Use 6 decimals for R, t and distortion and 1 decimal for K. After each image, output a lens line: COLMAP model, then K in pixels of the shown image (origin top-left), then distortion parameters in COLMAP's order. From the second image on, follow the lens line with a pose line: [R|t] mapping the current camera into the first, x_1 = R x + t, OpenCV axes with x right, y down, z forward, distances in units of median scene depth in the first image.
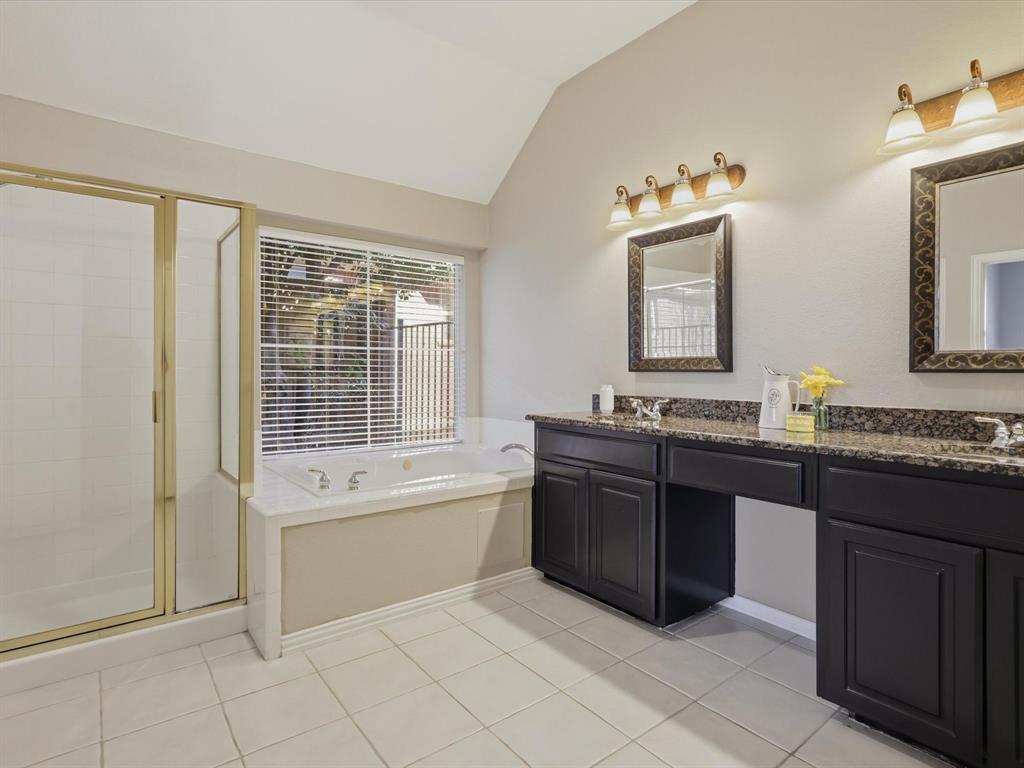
lens RADIAL K [[539.7, 0, 513.4], [0, 539.7, 379.2], [0, 0, 1]] dist [-0.005841, 0.006517]
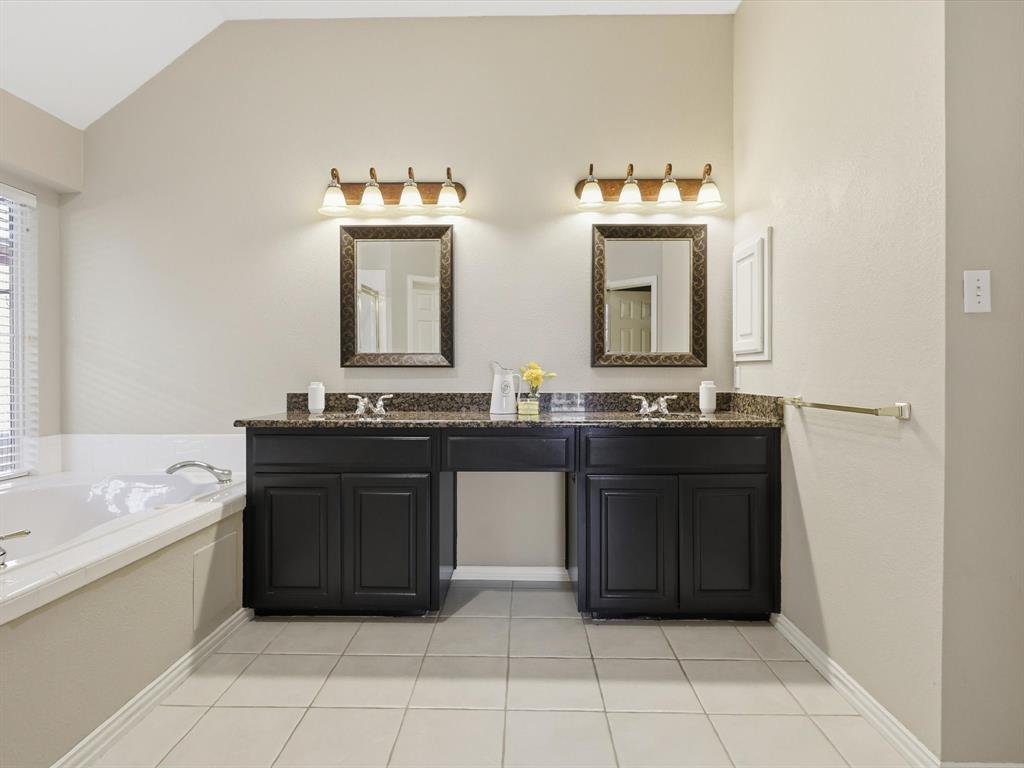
lens RADIAL K [[539.7, 0, 510.8], [0, 539.7, 375.6], [0, 0, 1]] dist [-0.005841, 0.006517]
pose [[0.635529, -0.011766, 0.771987, -0.375753], [0.013278, 0.999903, 0.004310, 0.000764], [-0.771963, 0.007511, 0.635624, 0.194324]]
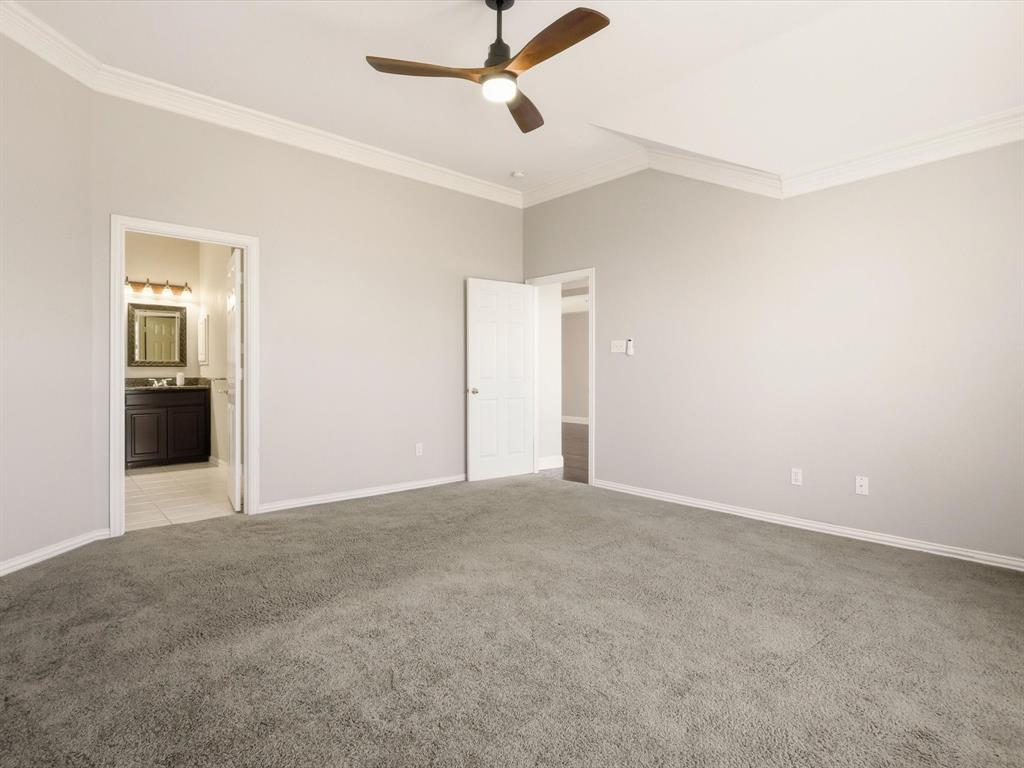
lens RADIAL K [[539.7, 0, 506.1], [0, 539.7, 381.7], [0, 0, 1]] dist [-0.005841, 0.006517]
pose [[-0.079341, -0.029567, 0.996409, -1.949094], [0.004604, 0.999539, 0.030026, -0.006195], [-0.996837, 0.006969, -0.079168, -0.722900]]
